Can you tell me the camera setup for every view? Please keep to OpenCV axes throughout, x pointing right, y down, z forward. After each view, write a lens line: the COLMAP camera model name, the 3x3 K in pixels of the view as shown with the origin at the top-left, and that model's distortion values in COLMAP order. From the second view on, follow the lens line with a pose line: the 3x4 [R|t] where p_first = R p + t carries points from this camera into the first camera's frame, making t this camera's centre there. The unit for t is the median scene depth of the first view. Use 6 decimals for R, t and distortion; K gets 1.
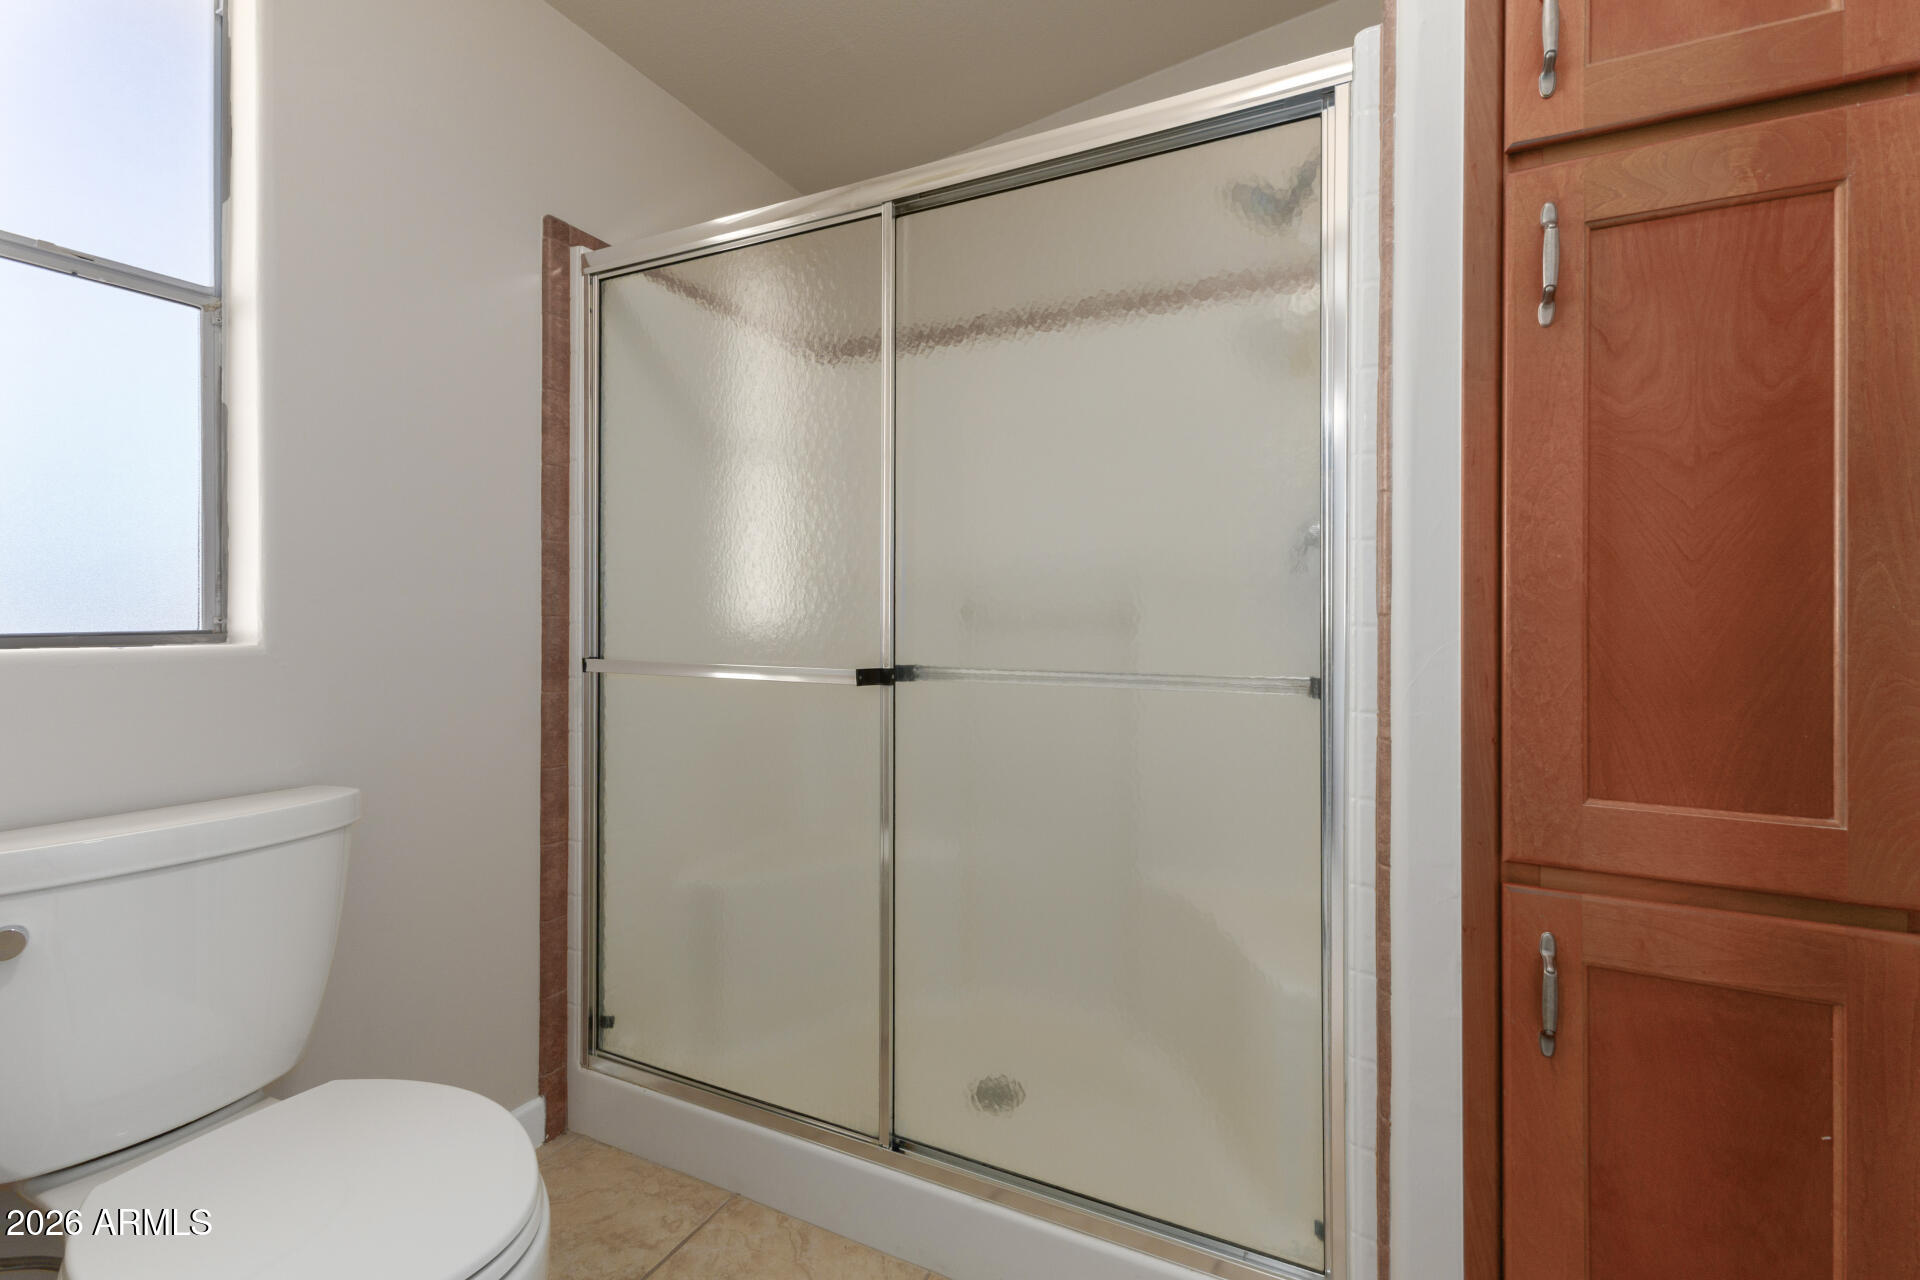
lens RADIAL K [[832.1, 0, 965.3], [0, 832.1, 633.6], [0, 0, 1]] dist [0.005129, 0.000392]
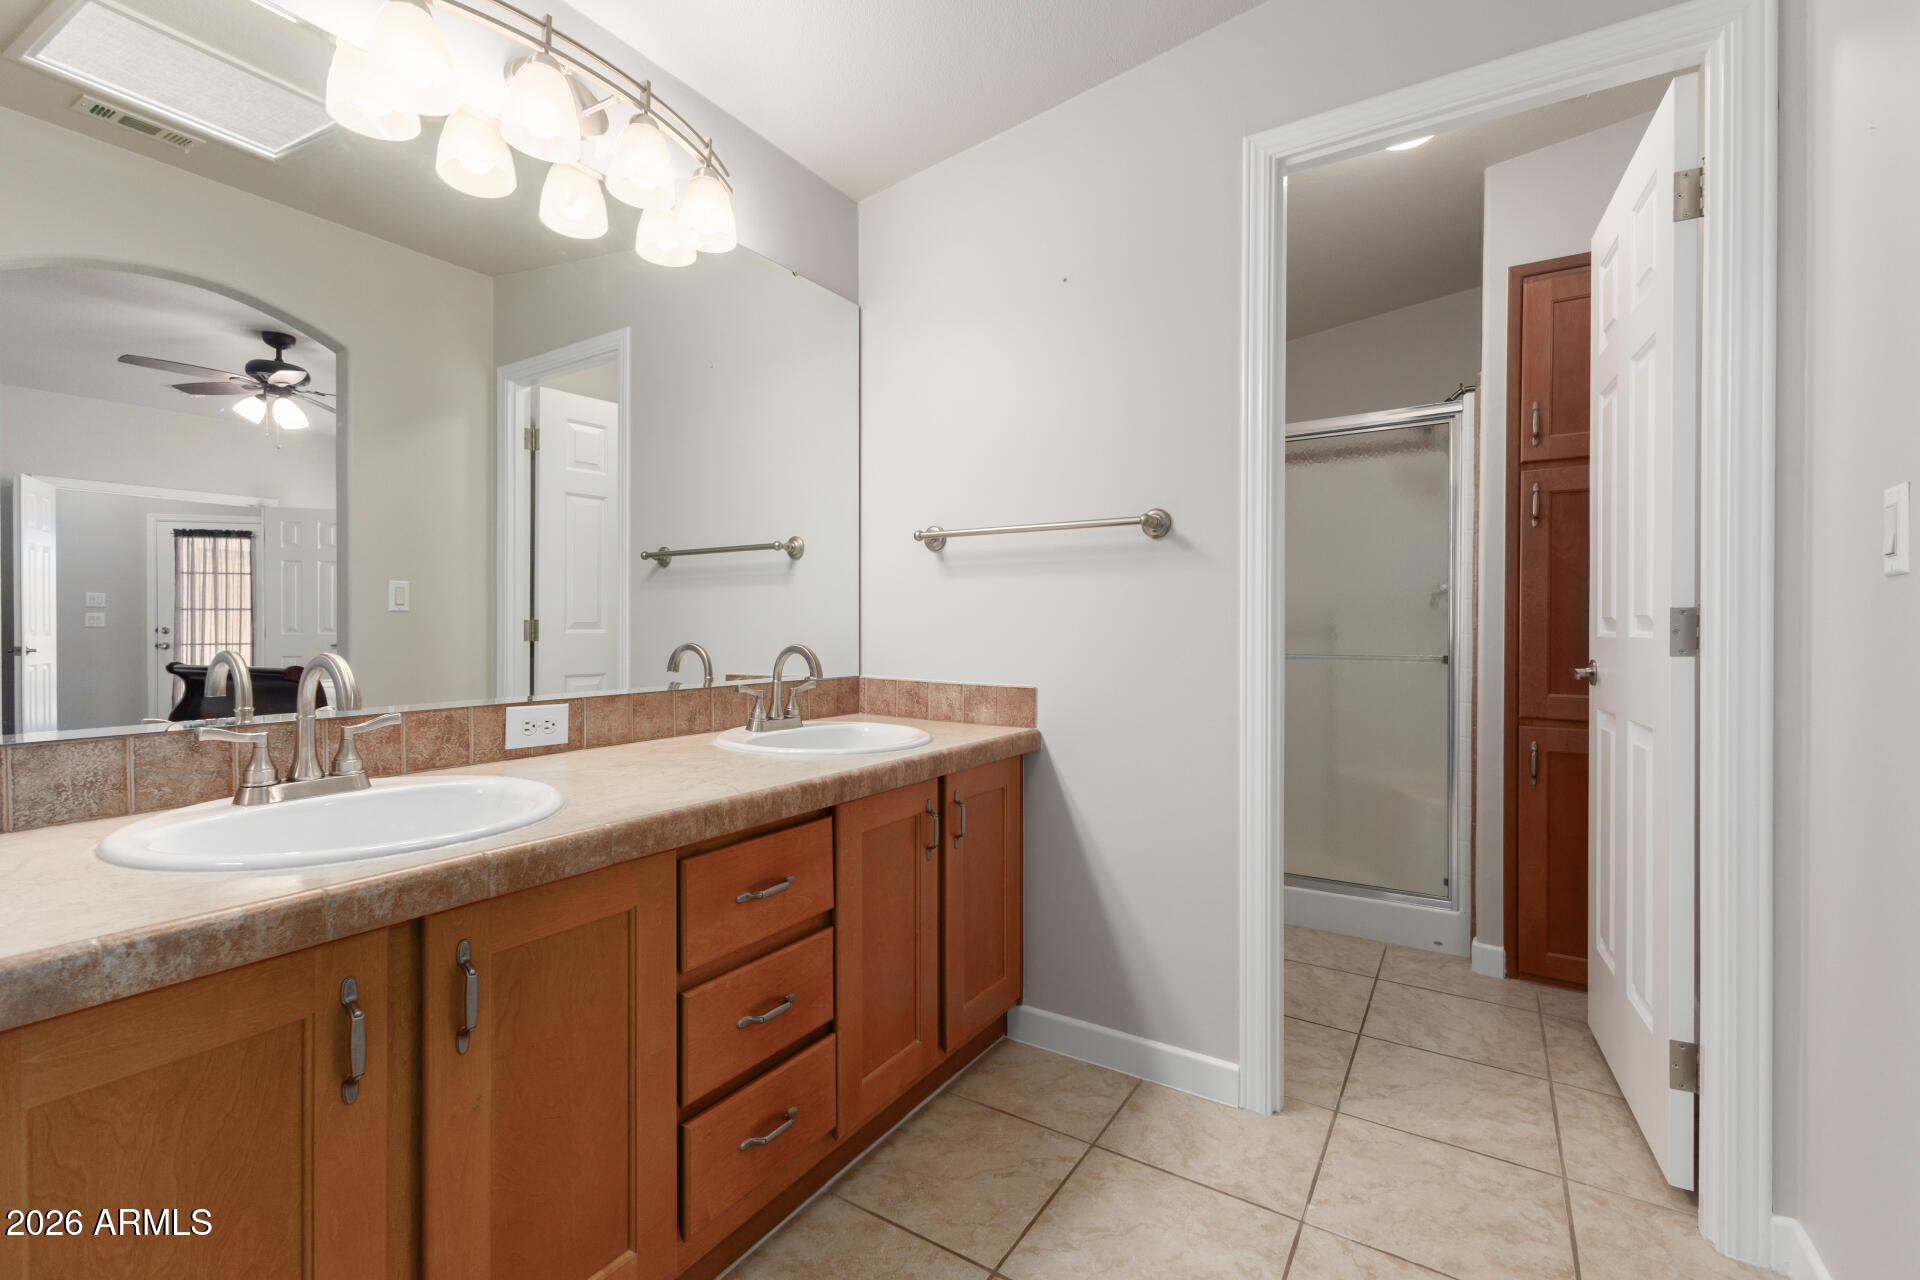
lens RADIAL K [[832.1, 0, 954.5], [0, 832.1, 651.3], [0, 0, 1]] dist [0.005129, 0.000392]
pose [[0.992866, 0.002348, -0.119212, -0.897494], [-0.001876, 0.999990, 0.004071, 0.043613], [0.119221, -0.003818, 0.992860, -1.996550]]
